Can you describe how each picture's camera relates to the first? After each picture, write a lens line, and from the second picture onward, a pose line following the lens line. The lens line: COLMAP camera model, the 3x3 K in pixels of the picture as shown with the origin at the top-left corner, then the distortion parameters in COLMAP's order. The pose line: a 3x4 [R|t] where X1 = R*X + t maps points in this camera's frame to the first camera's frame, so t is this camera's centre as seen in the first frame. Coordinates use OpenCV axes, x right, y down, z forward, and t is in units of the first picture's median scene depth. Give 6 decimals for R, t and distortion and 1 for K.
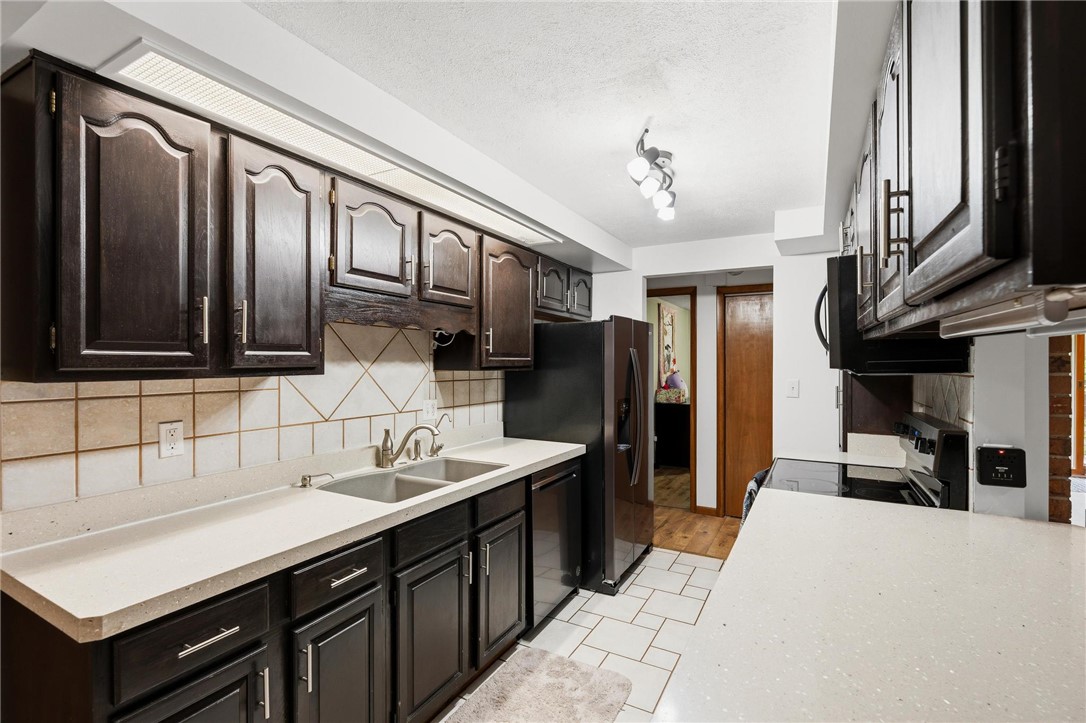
lens RADIAL K [[497.0, 0, 544.5], [0, 497.0, 362.1], [0, 0, 1]] dist [-0.001481, 0.000858]
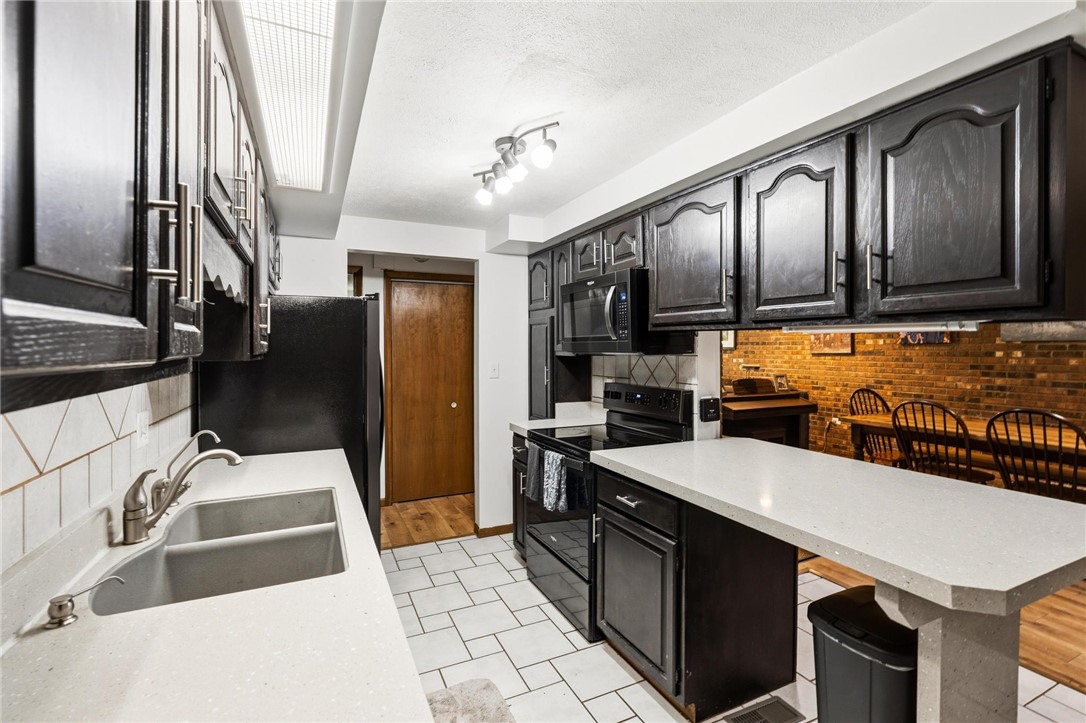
lens RADIAL K [[497.0, 0, 561.9], [0, 497.0, 348.5], [0, 0, 1]] dist [-0.001481, 0.000858]
pose [[0.570964, -0.002368, 0.820972, -0.365915], [0.001109, 0.999997, 0.002113, 0.000938], [-0.820974, -0.000296, 0.570965, 0.230653]]
